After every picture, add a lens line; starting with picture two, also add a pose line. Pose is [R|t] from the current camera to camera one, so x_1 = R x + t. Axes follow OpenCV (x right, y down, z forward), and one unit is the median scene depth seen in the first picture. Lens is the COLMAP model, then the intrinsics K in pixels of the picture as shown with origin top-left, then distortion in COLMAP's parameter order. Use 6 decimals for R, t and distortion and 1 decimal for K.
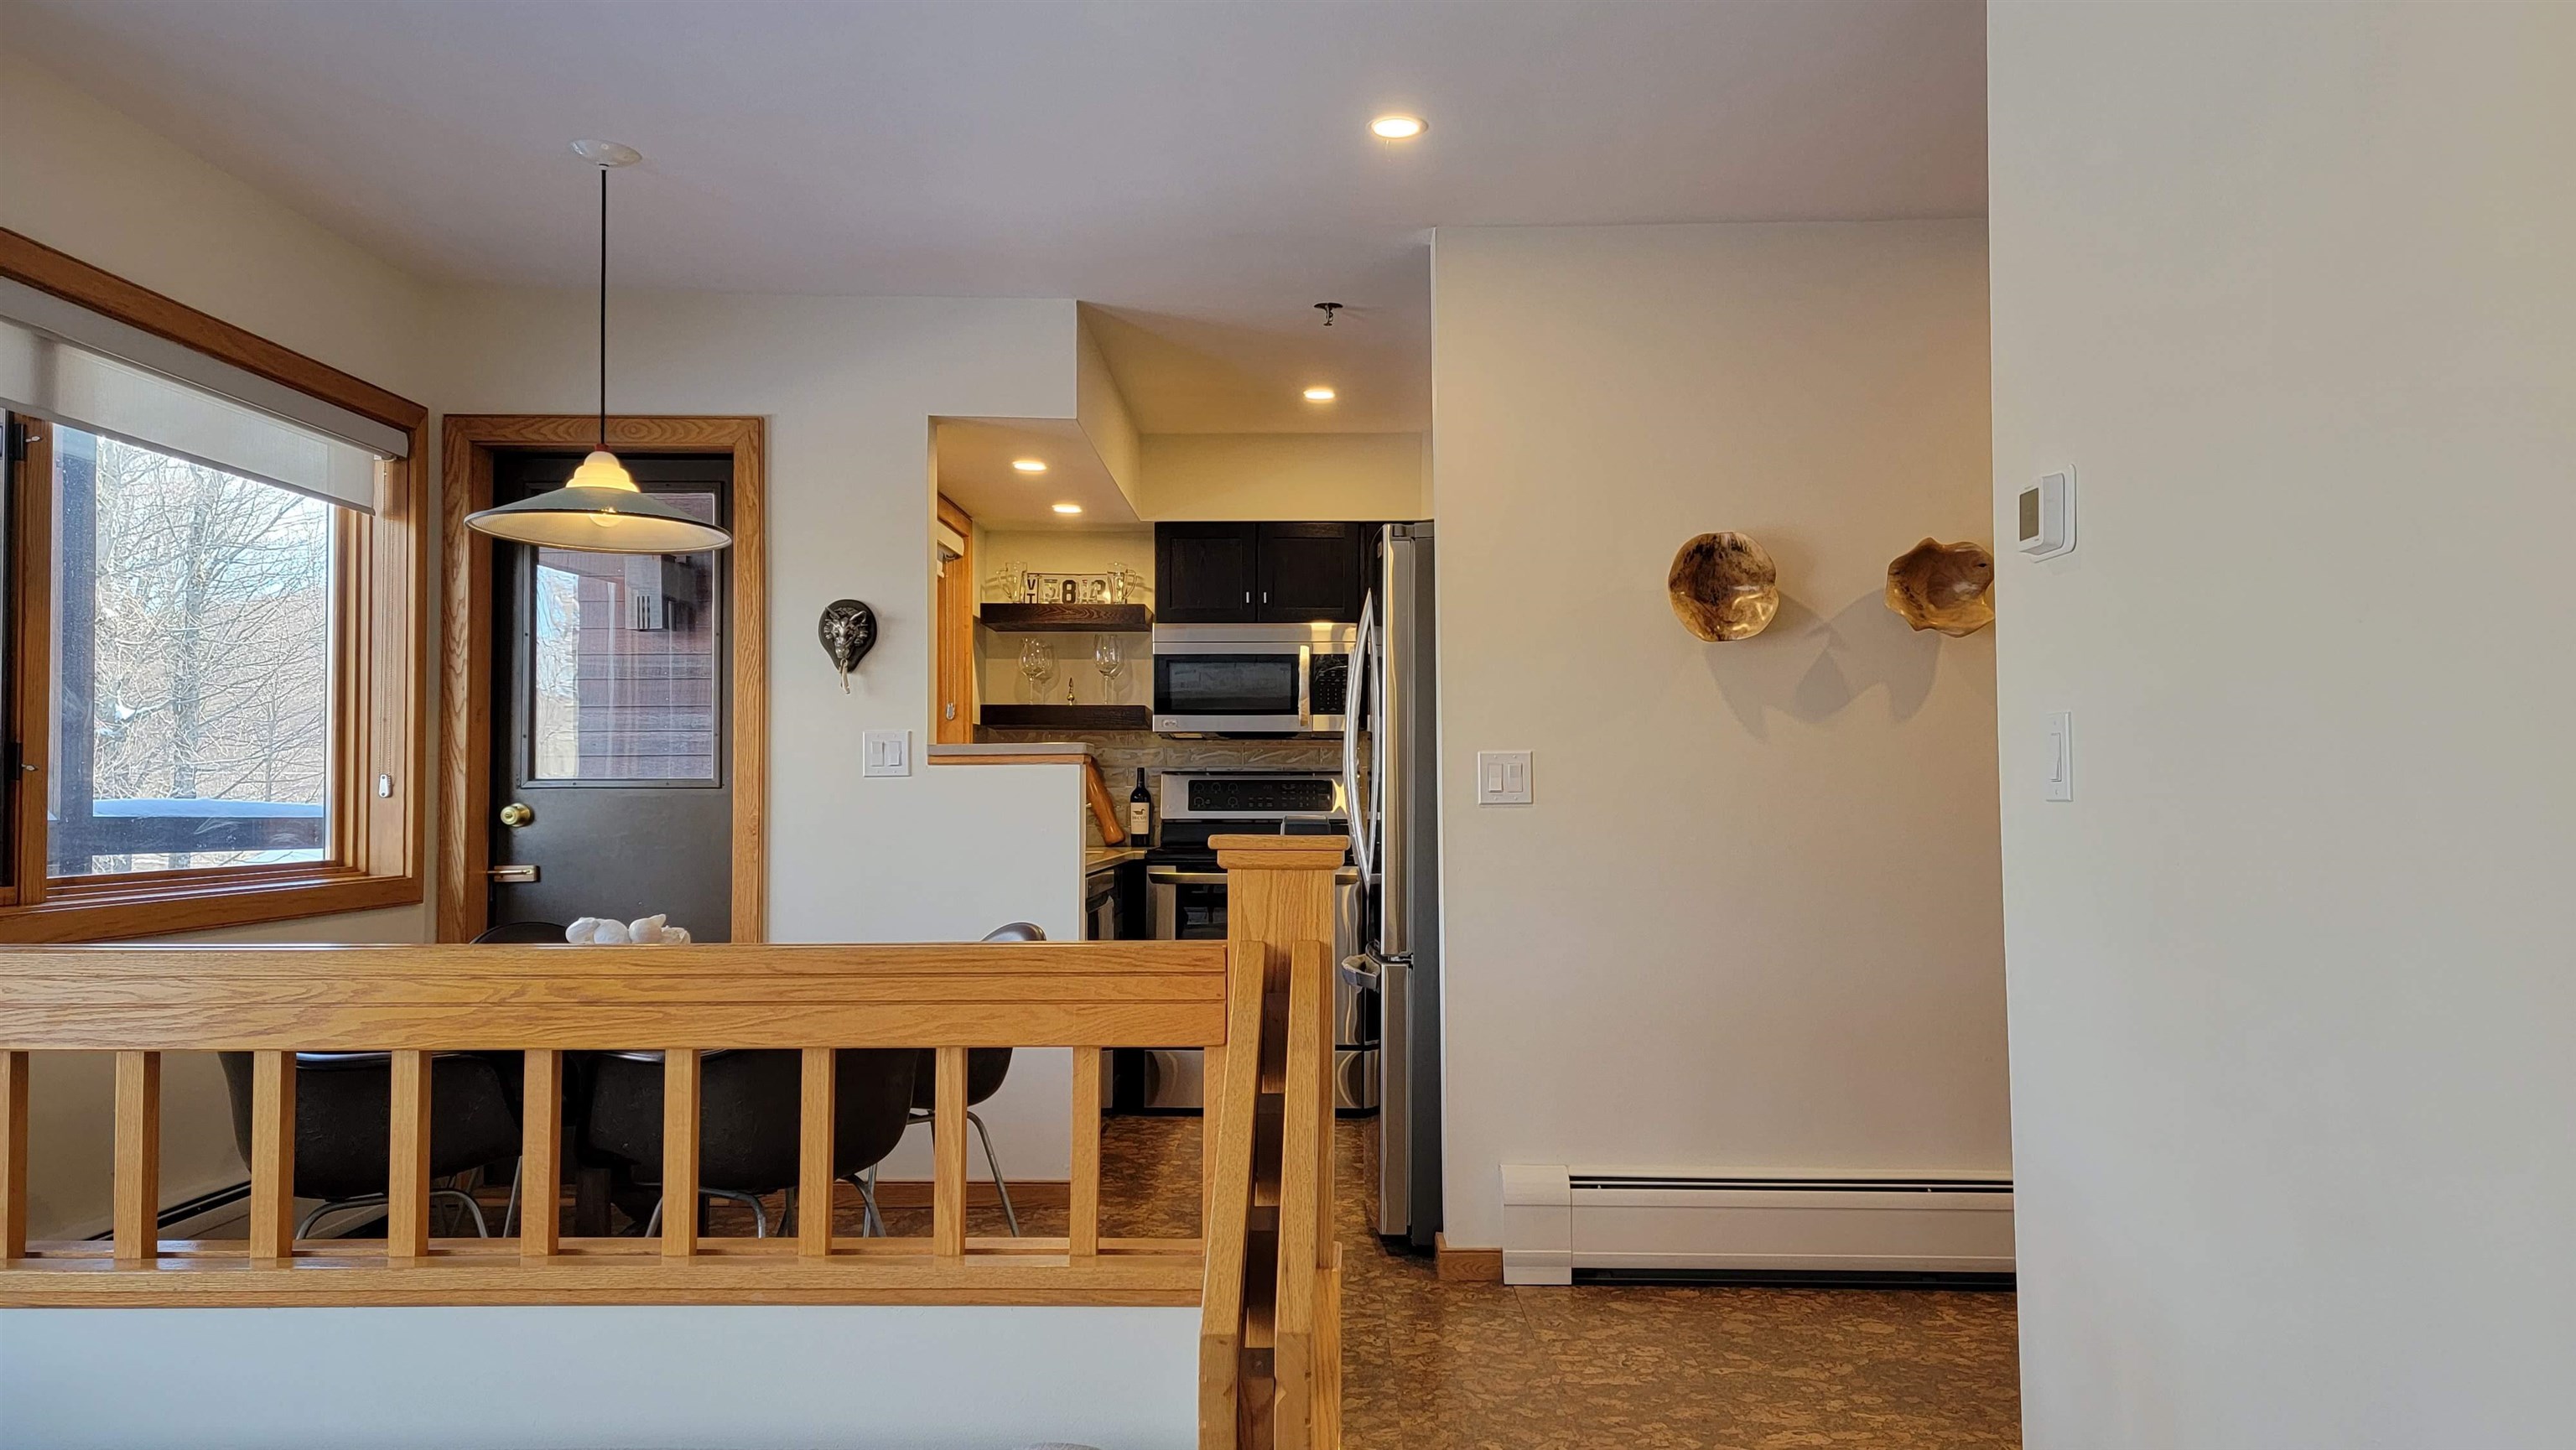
lens RADIAL K [[1672.6, 0, 1299.5], [0, 1672.6, 726.0], [0, 0, 1]] dist [0.029514, -0.002718]
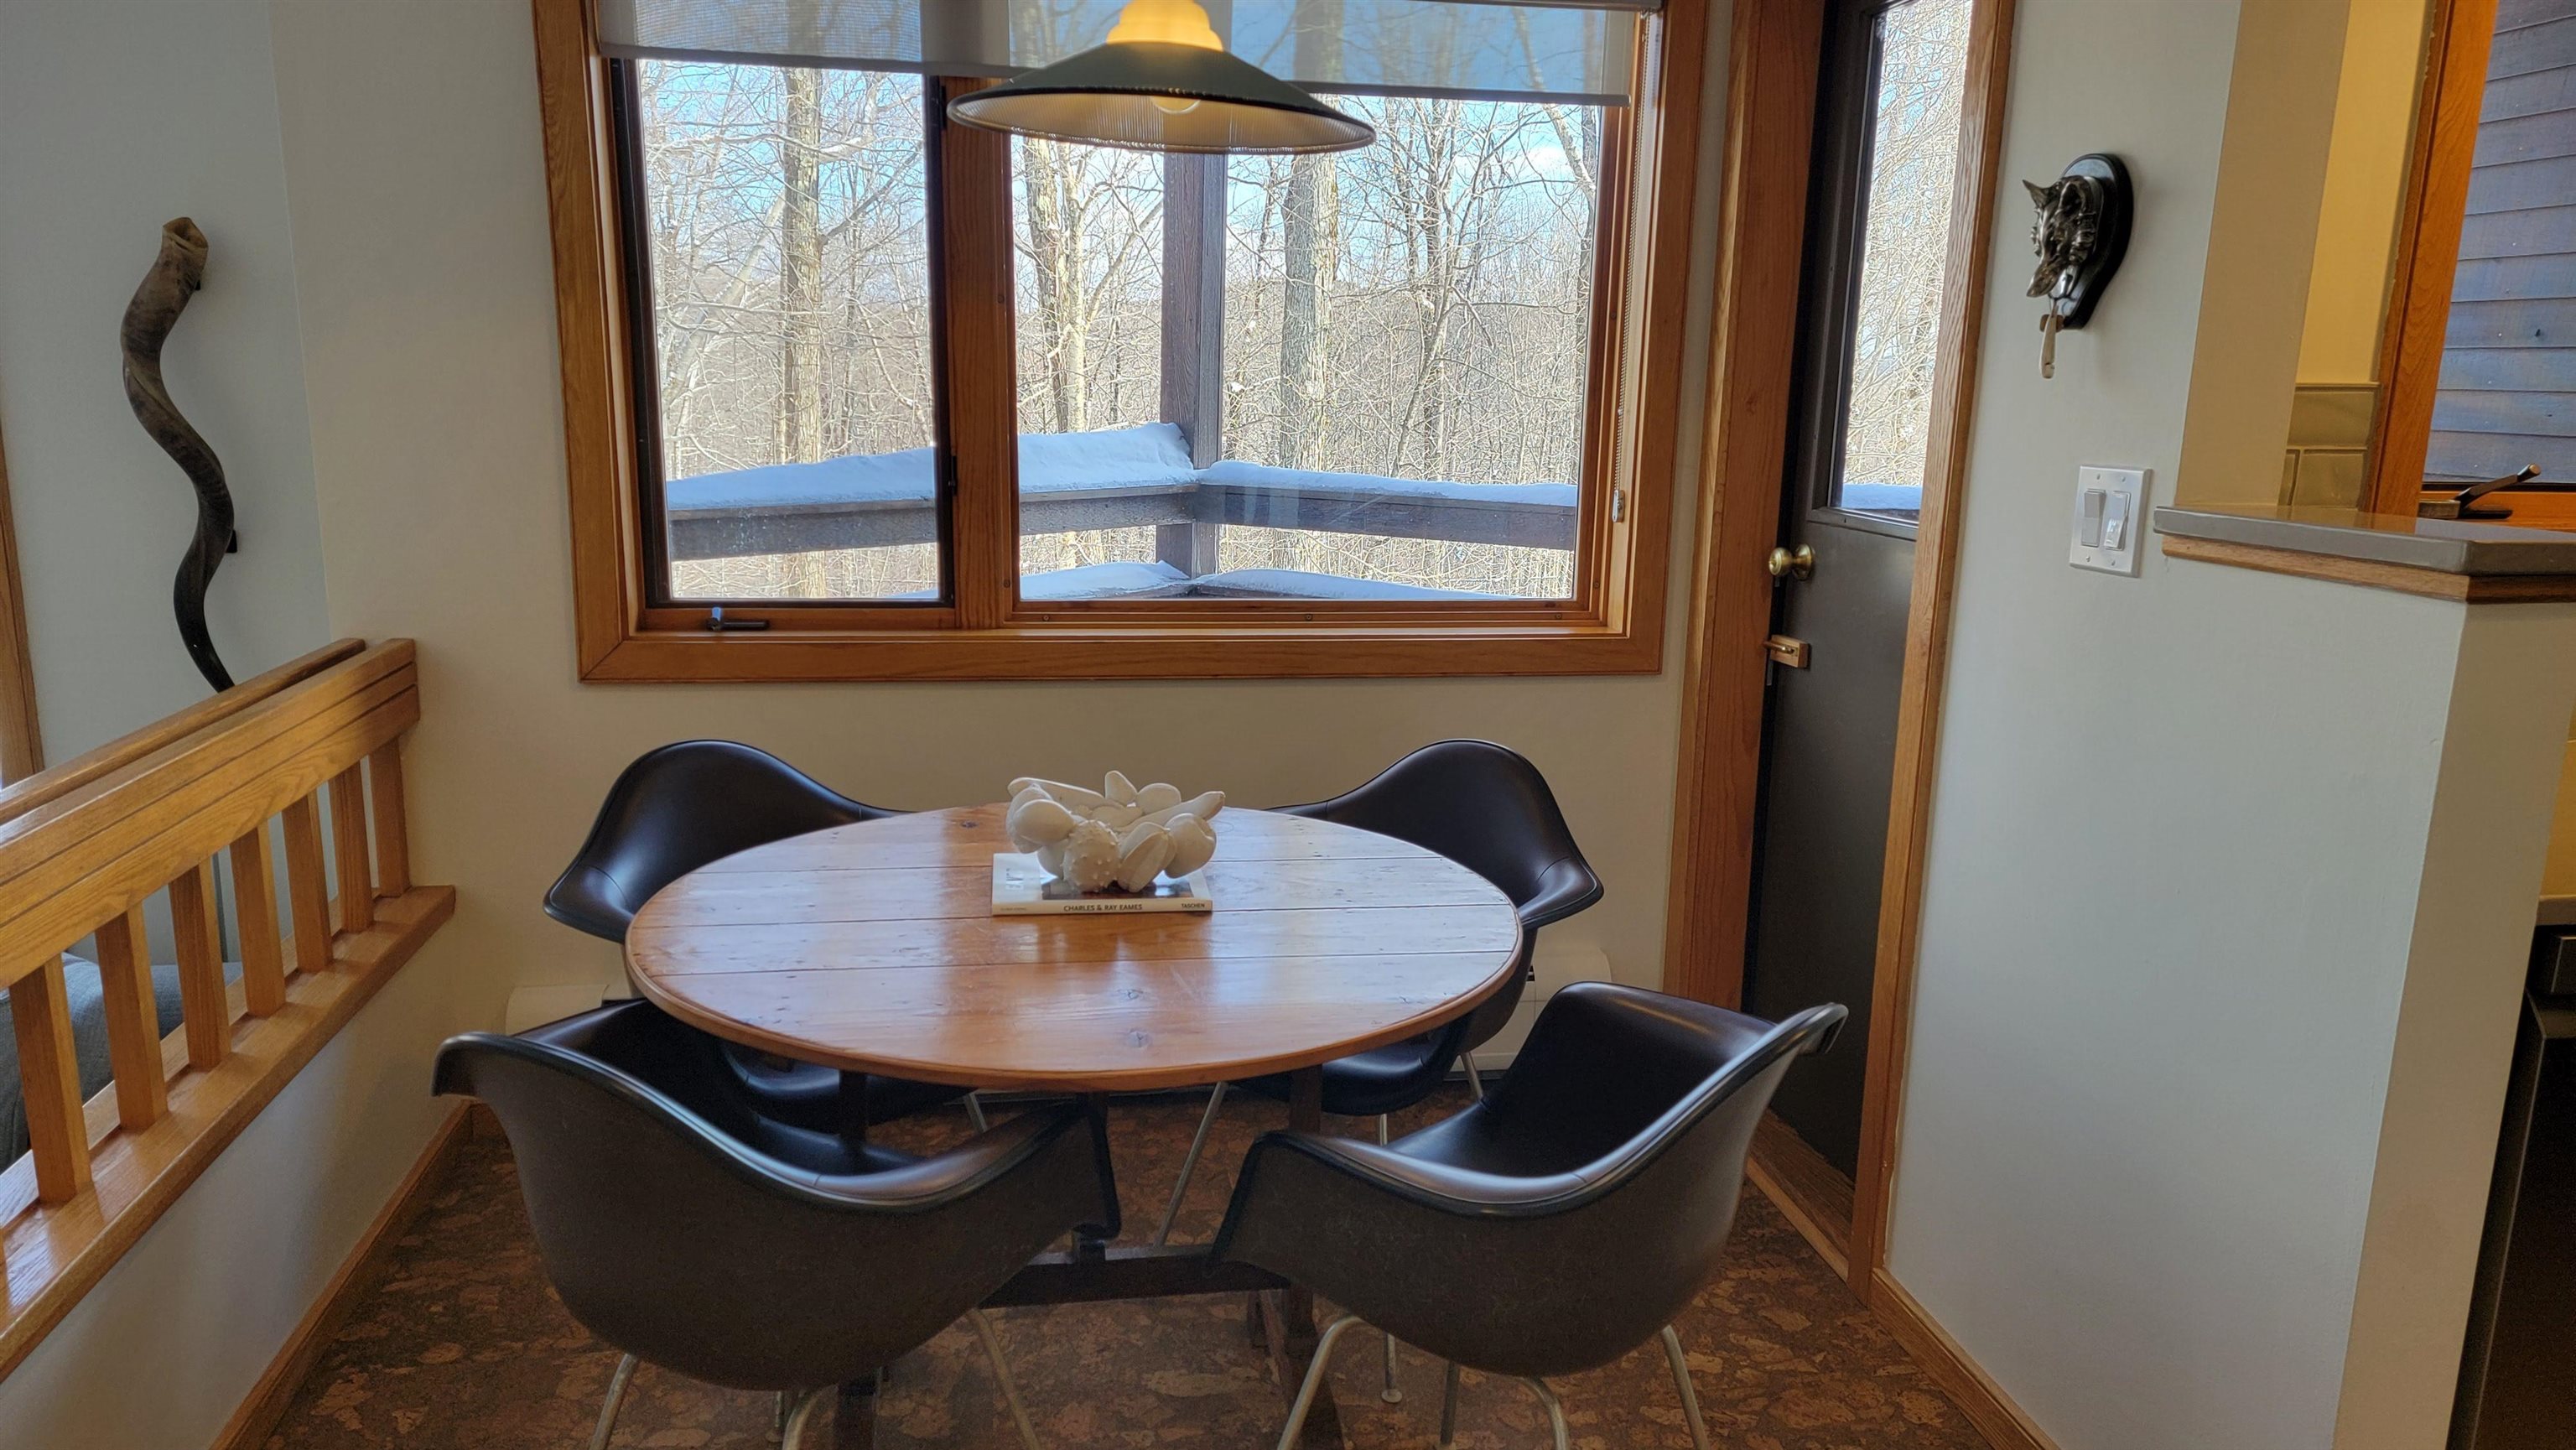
lens RADIAL K [[1672.6, 0, 1299.5], [0, 1672.6, 726.0], [0, 0, 1]] dist [0.029514, -0.002718]
pose [[0.208942, 0.201129, -0.957022, 0.136456], [0.010017, 0.978130, 0.207752, -0.023476], [0.977877, -0.052995, 0.202358, 0.710485]]
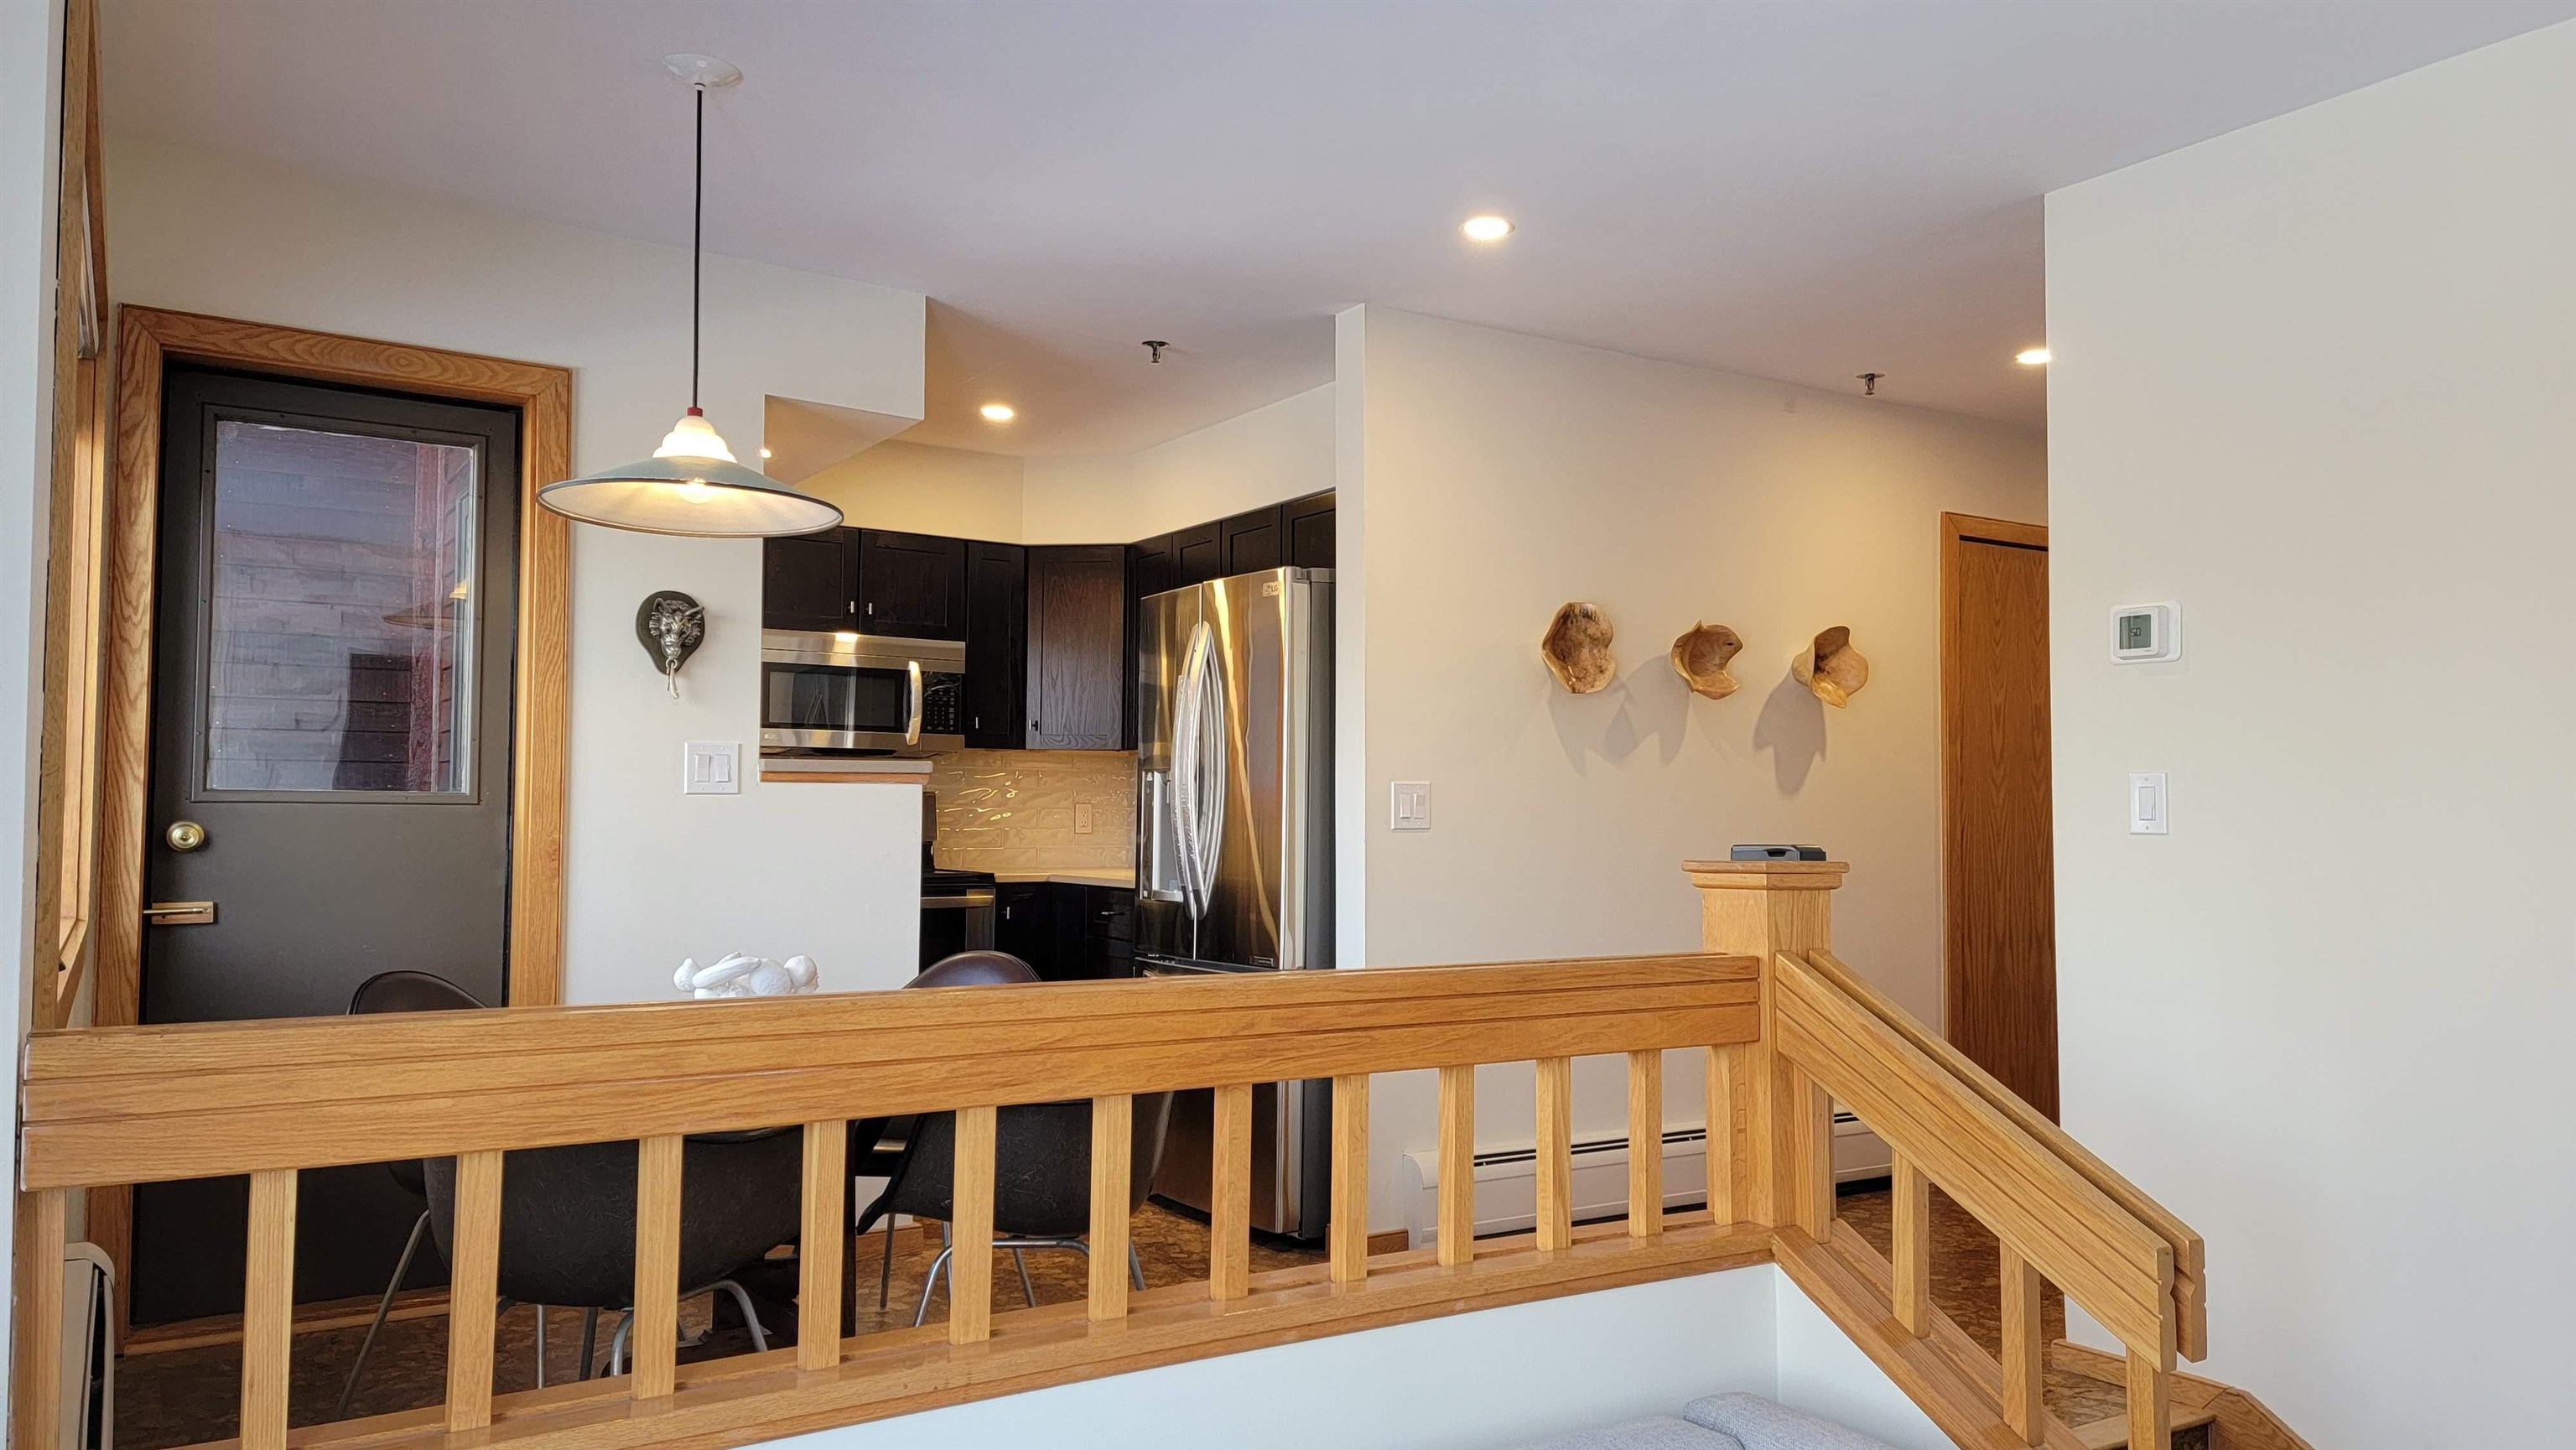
lens RADIAL K [[1672.6, 0, 1299.5], [0, 1672.6, 726.0], [0, 0, 1]] dist [0.029514, -0.002718]
pose [[0.846986, 0.037490, 0.530292, -0.458399], [-0.031990, 0.999297, -0.019552, 0.001734], [-0.530653, -0.000404, 0.847589, 0.081258]]
